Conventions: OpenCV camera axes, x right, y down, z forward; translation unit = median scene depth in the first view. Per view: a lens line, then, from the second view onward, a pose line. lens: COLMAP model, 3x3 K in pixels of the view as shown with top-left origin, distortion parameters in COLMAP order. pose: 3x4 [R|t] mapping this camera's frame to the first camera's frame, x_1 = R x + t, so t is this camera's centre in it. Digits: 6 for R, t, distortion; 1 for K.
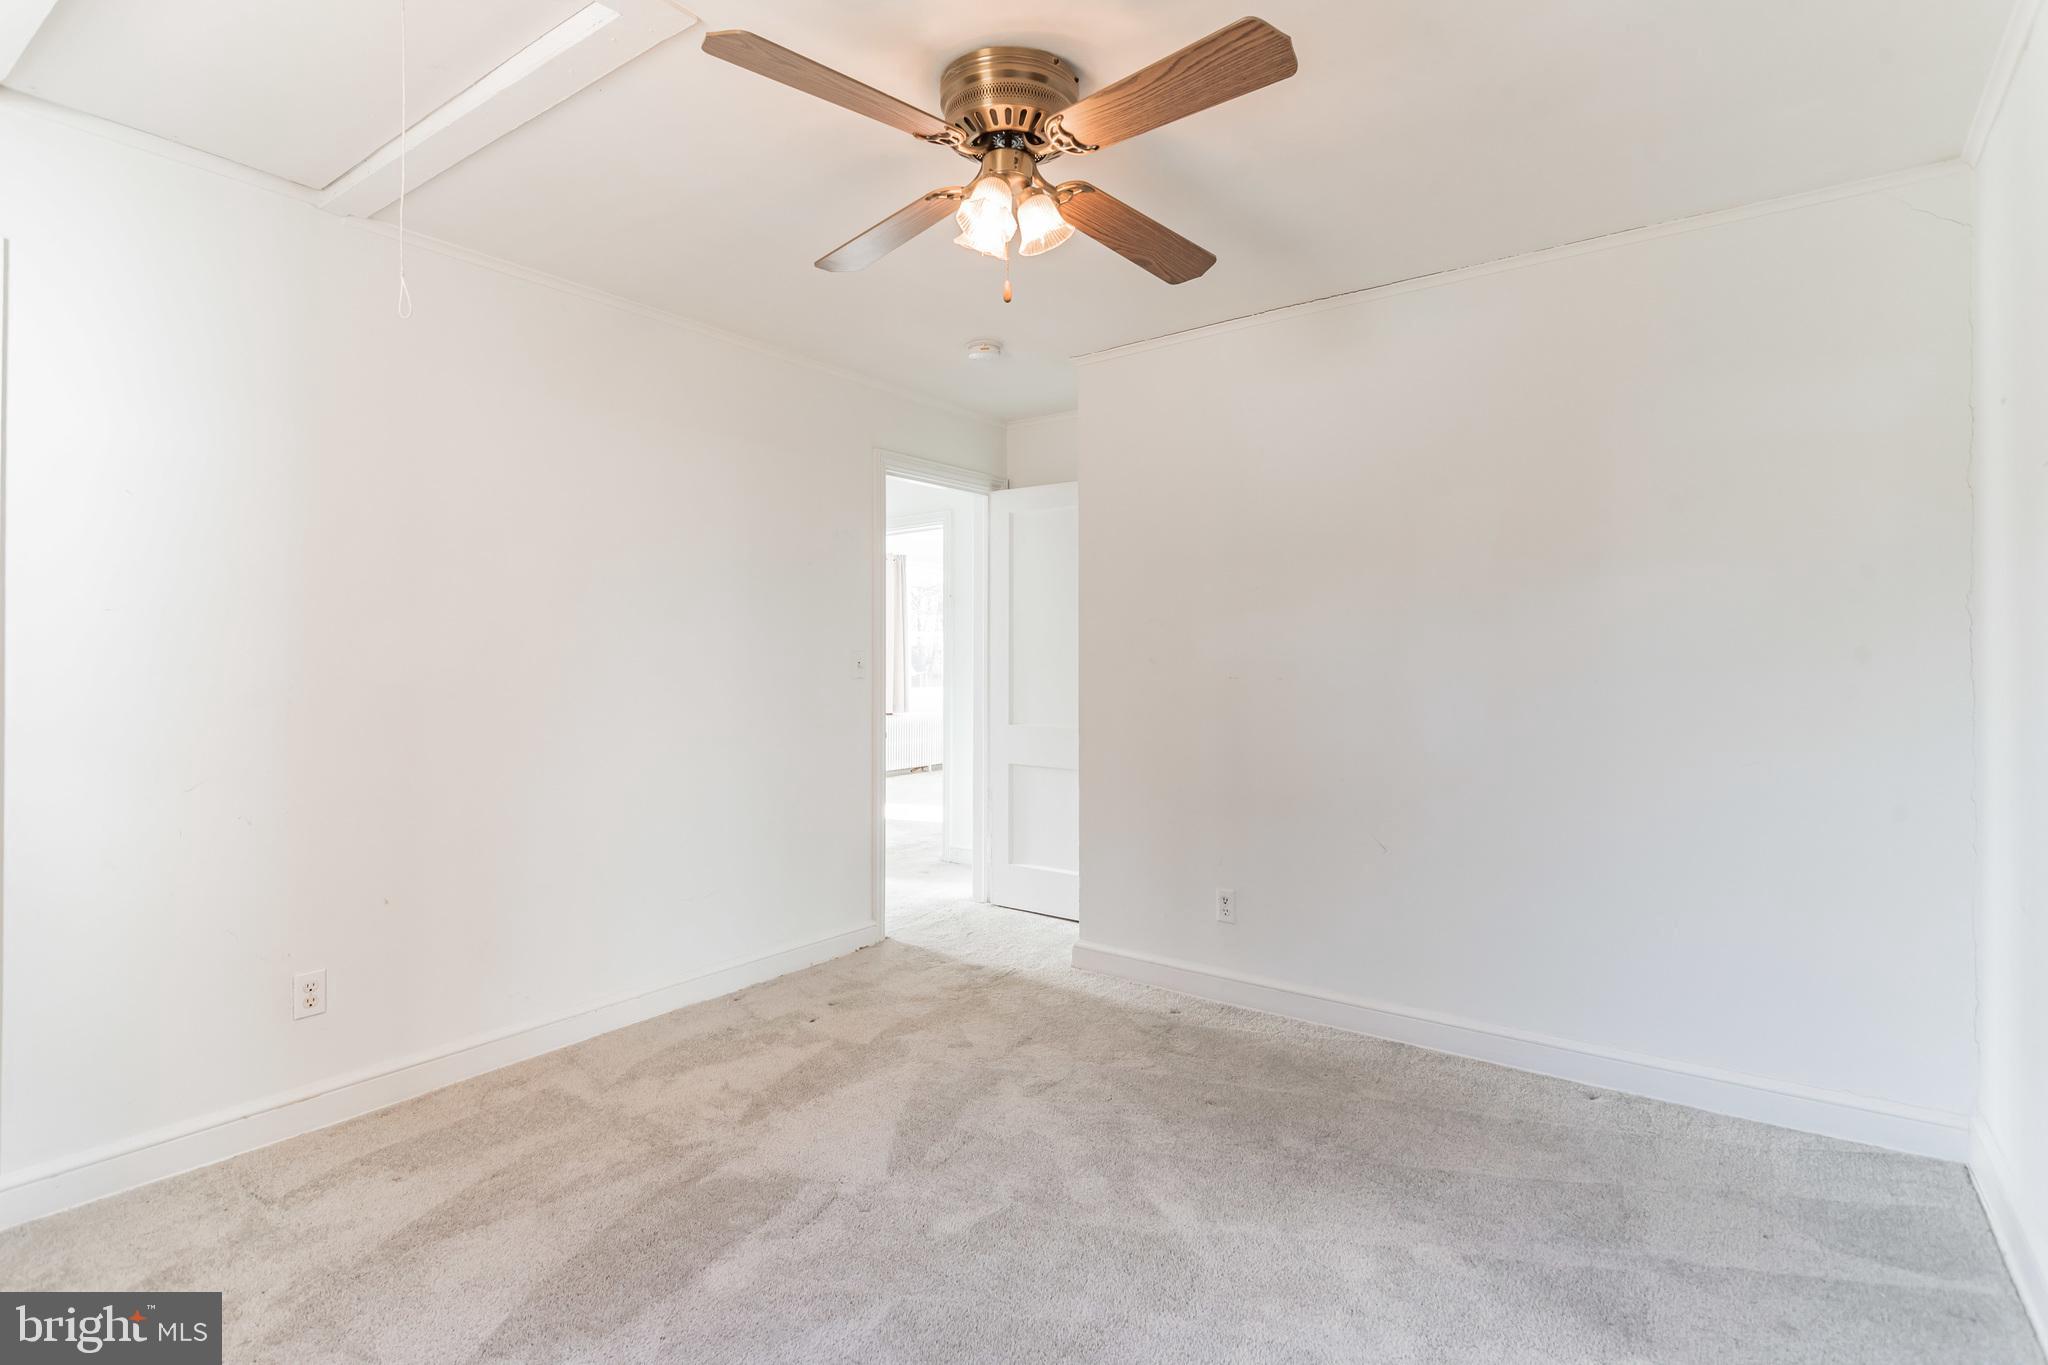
lens RADIAL K [[1025.0, 0, 1020.0], [0, 1025.0, 654.2], [0, 0, 1]] dist [0.021435, -0.000071]
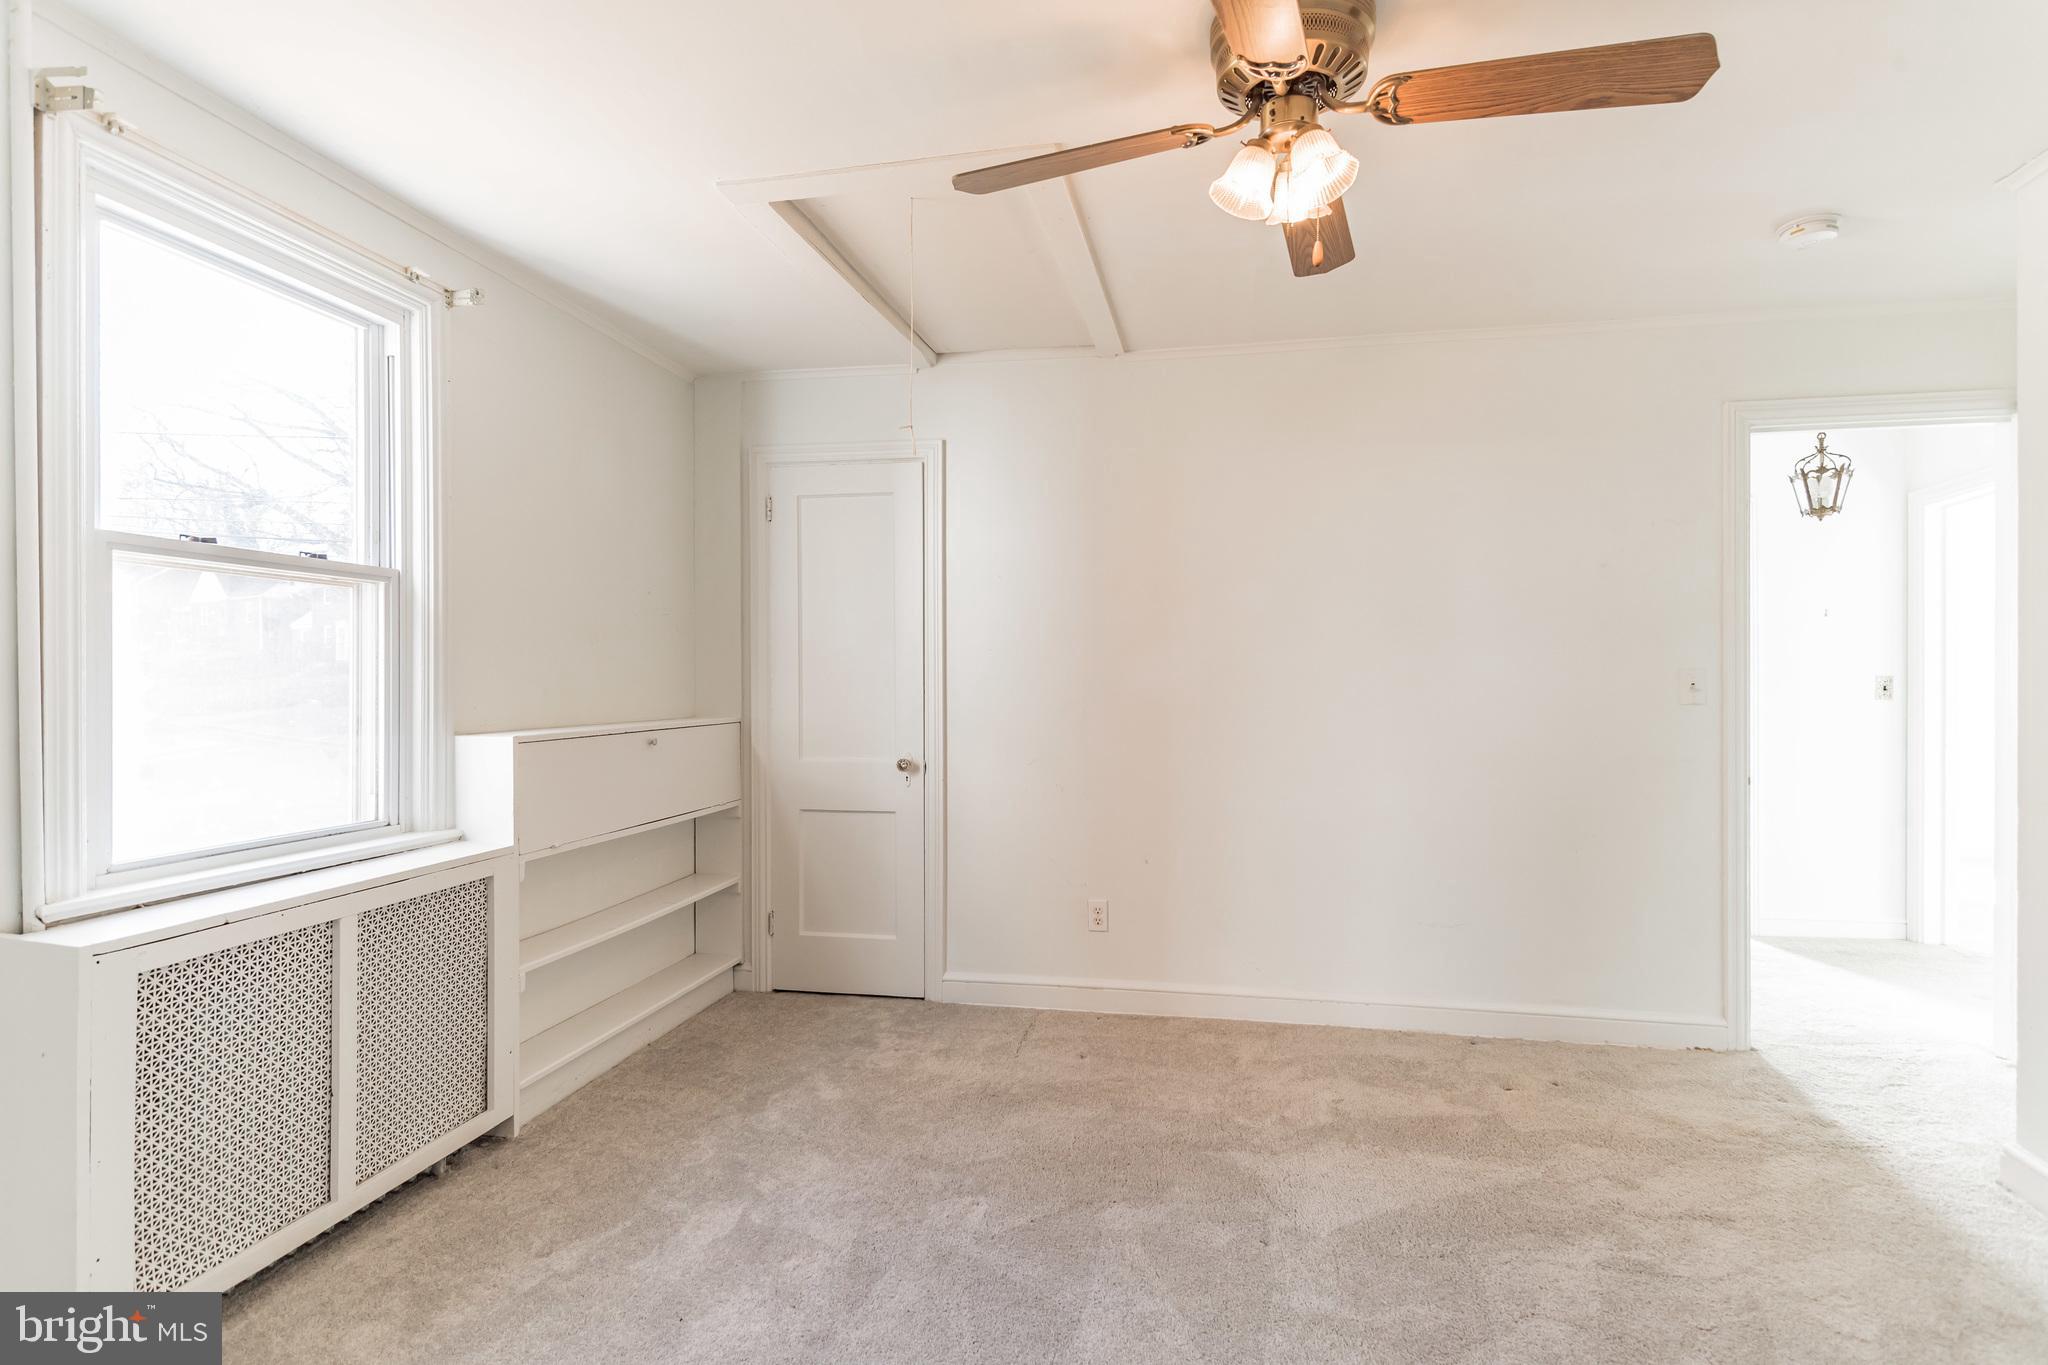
lens RADIAL K [[1009.2, 0, 1024.0], [0, 1009.2, 682.5], [0, 0, 1]] dist [0.041342, -0.023638]
pose [[0.430937, 0.002831, -0.902378, 0.438509], [0.002515, 0.999987, 0.004339, 0.003271], [0.902379, -0.004140, 0.430924, 0.269080]]
